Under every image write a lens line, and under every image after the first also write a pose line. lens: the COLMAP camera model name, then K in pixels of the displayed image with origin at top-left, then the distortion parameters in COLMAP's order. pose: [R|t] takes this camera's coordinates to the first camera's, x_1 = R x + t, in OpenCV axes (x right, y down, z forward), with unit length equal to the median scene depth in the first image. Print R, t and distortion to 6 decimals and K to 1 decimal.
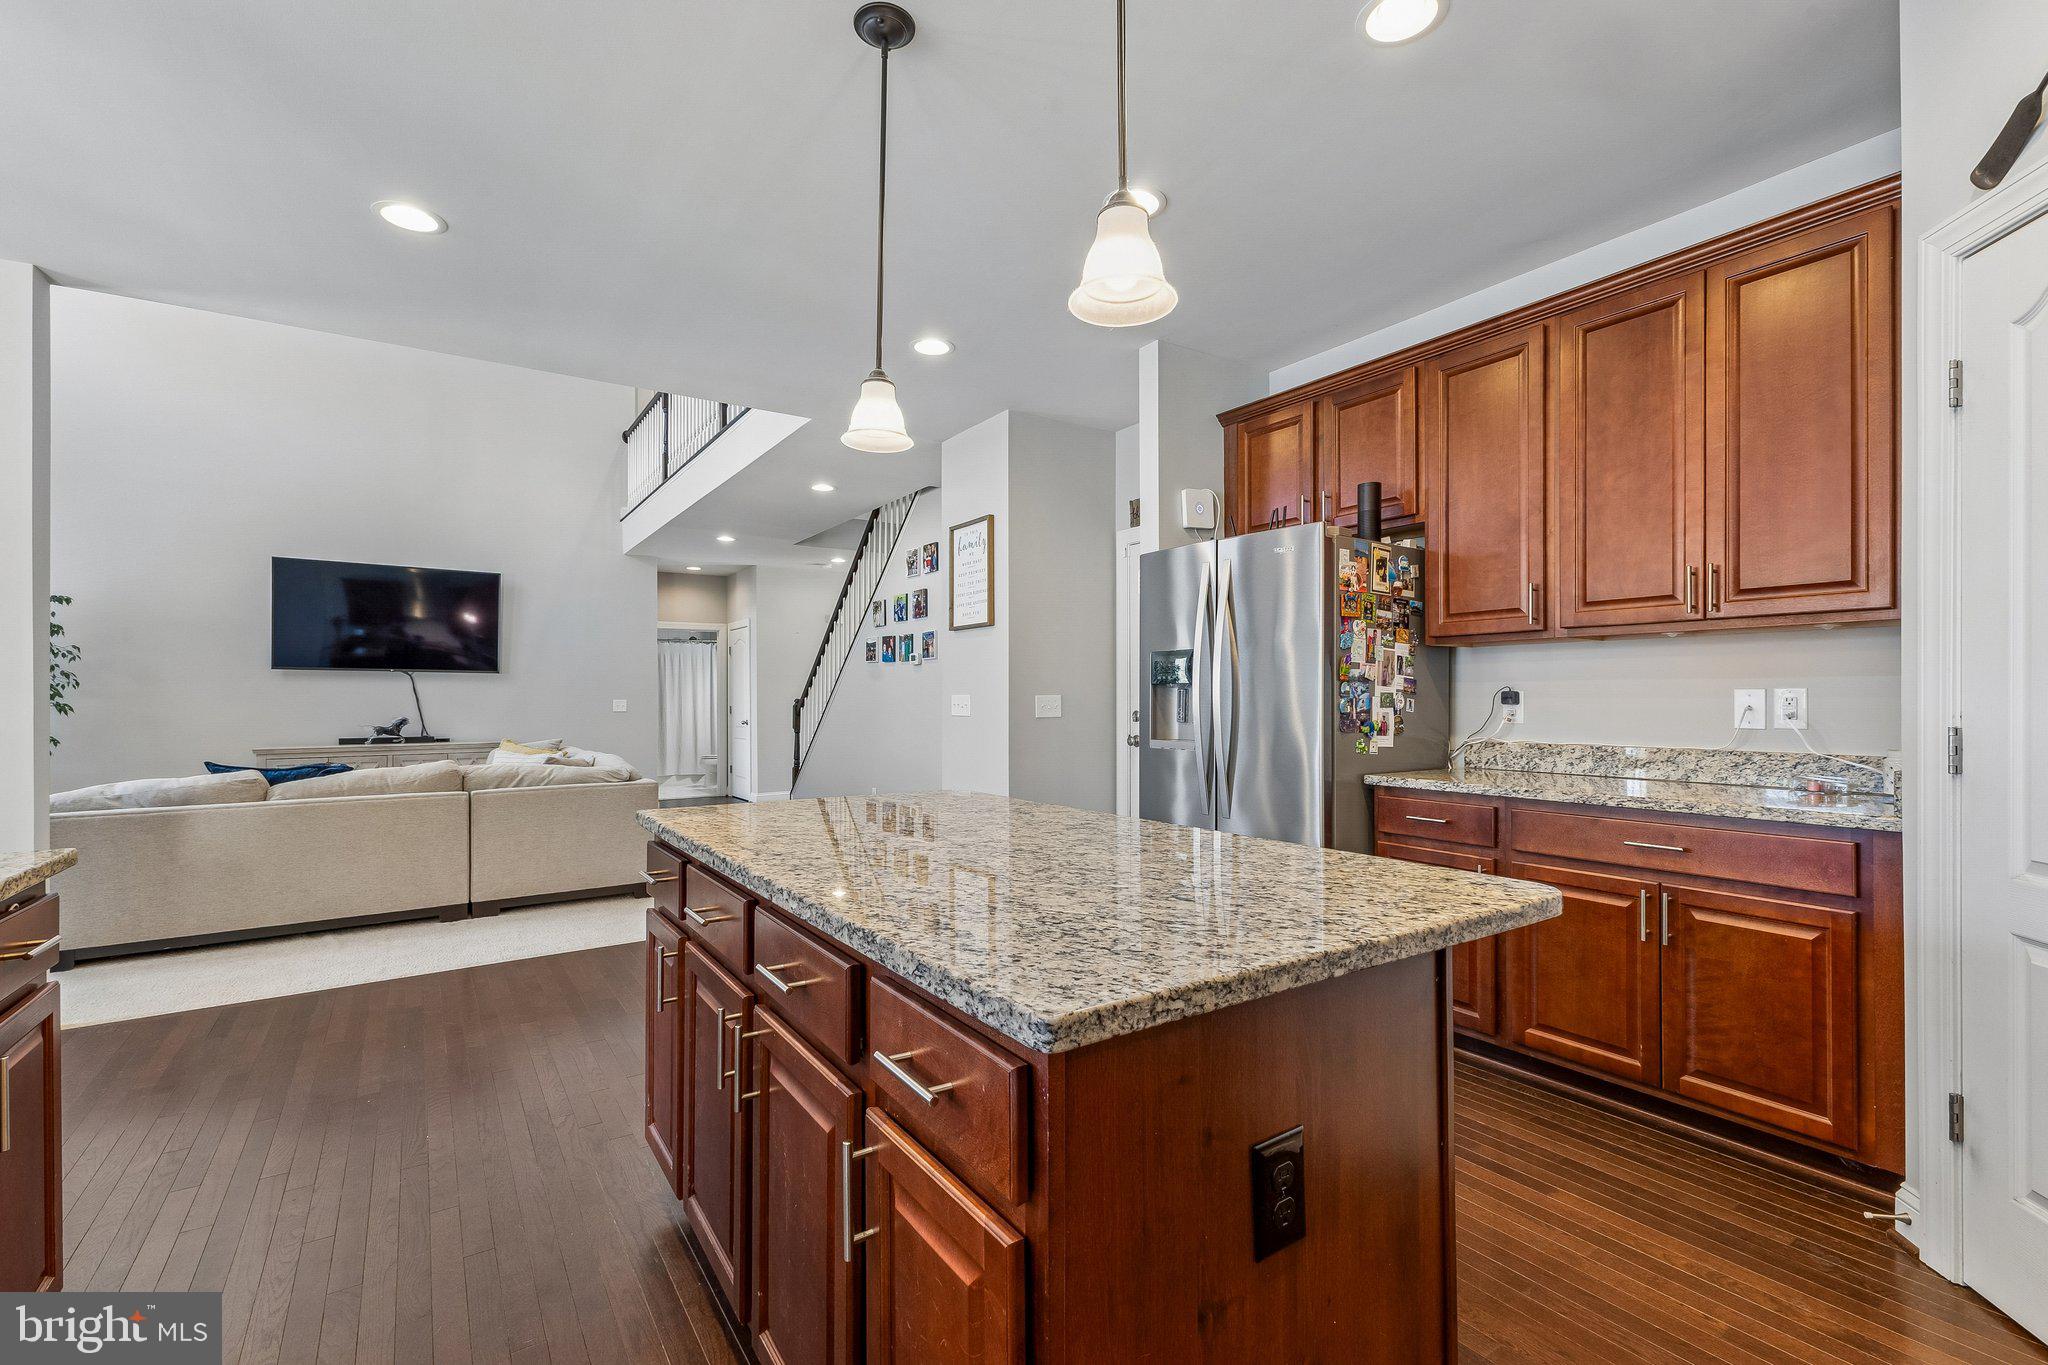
lens RADIAL K [[895.3, 0, 1027.7], [0, 895.3, 695.8], [0, 0, 1]] dist [0.011542, -0.001690]
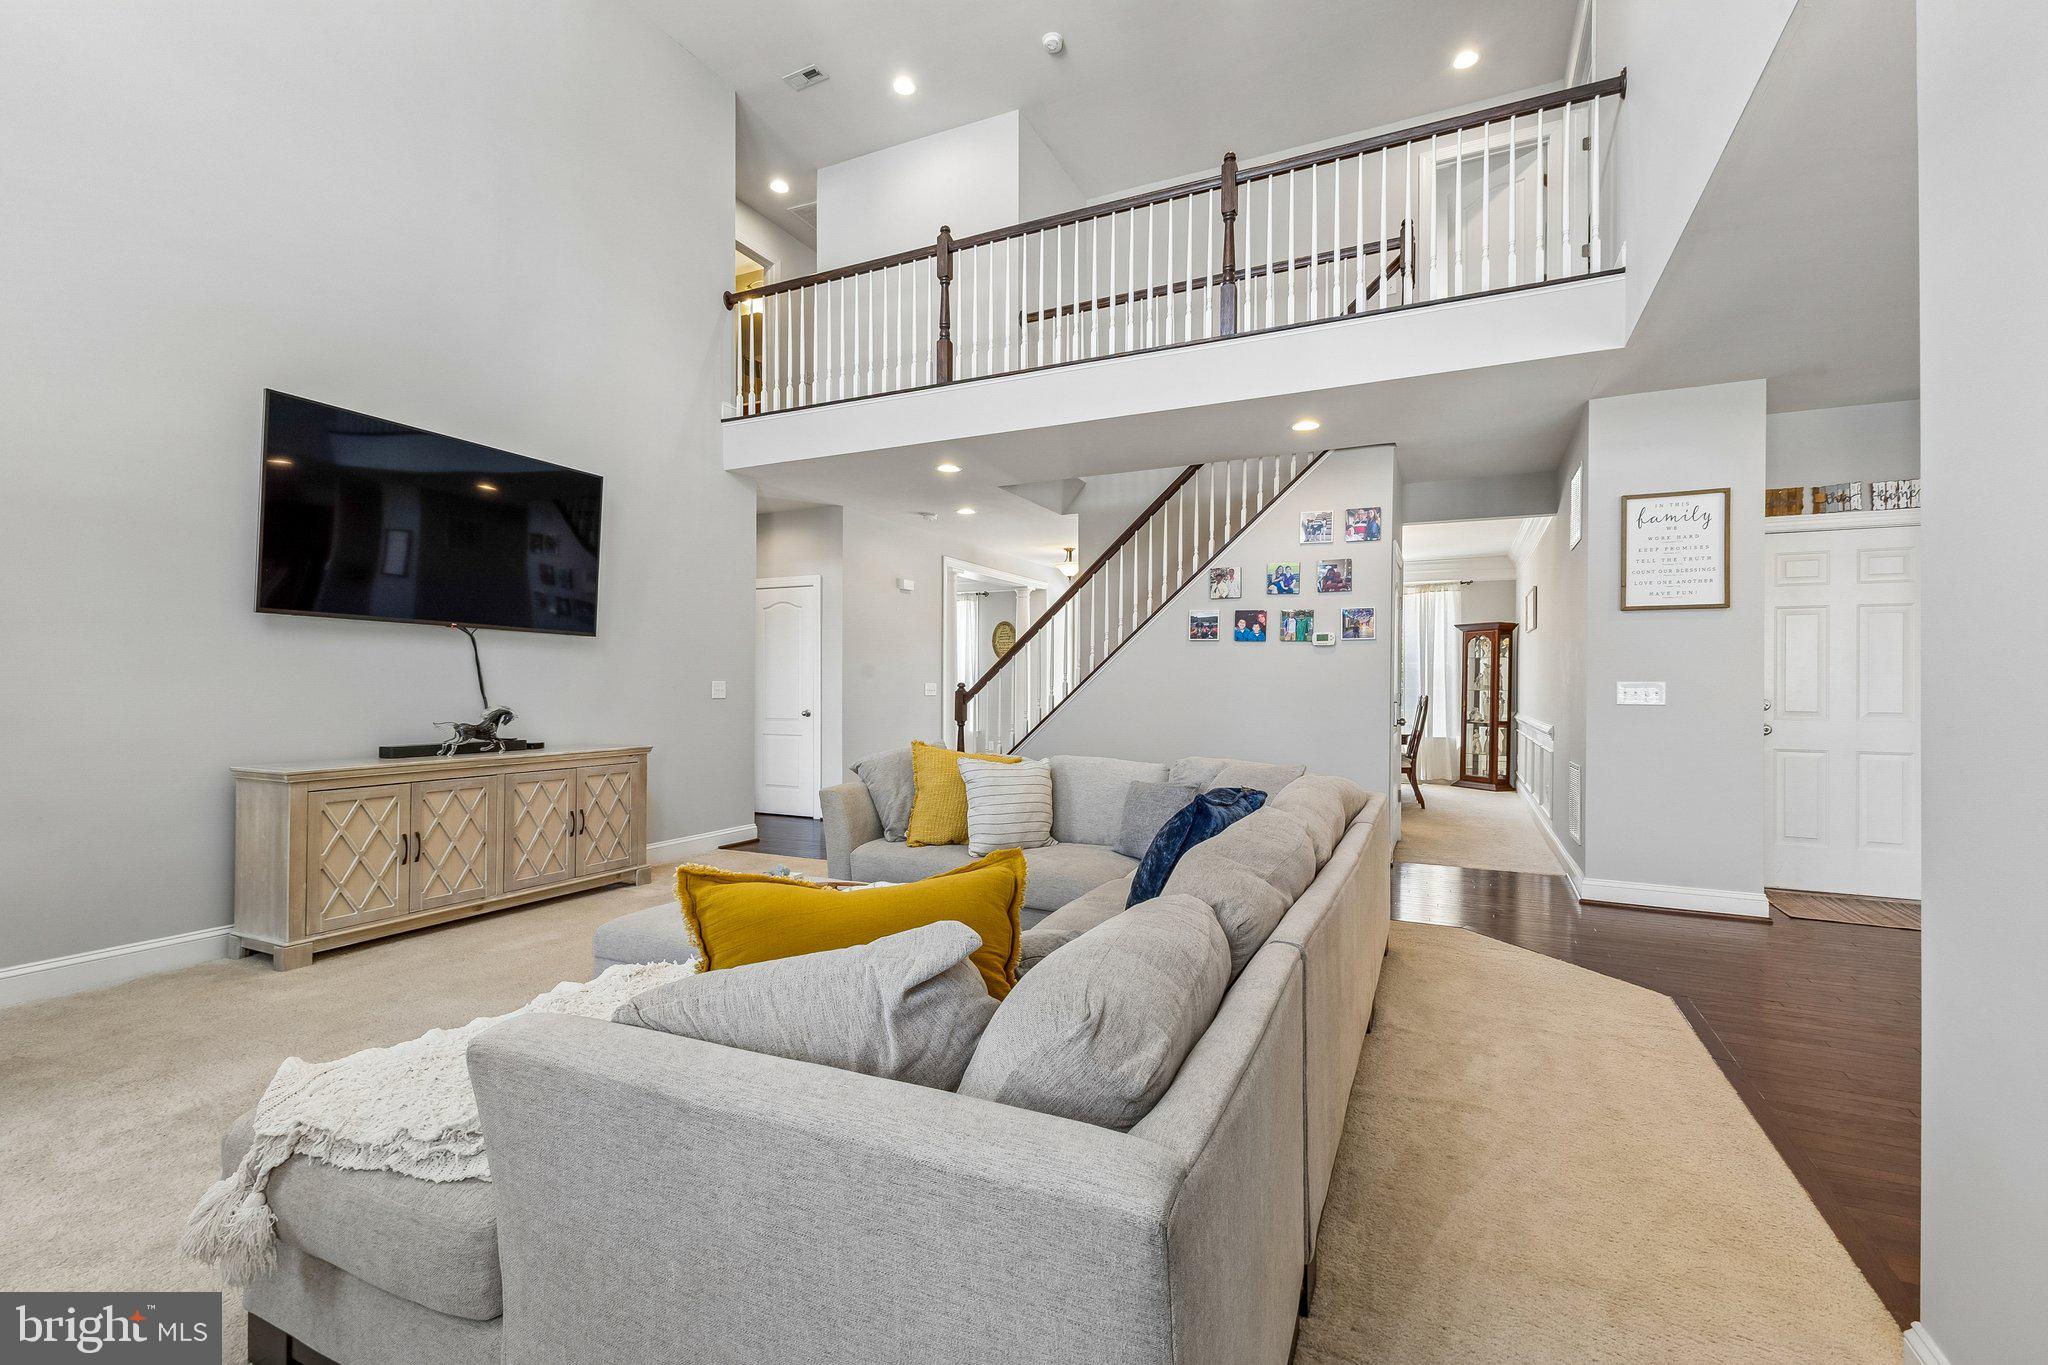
lens RADIAL K [[895.3, 0, 1012.7], [0, 895.3, 681.9], [0, 0, 1]] dist [0.011542, -0.001690]
pose [[0.868591, 0.012025, 0.495384, -0.710563], [-0.011215, 0.999926, -0.004609, 0.006614], [-0.495403, -0.001552, 0.868662, 0.345572]]
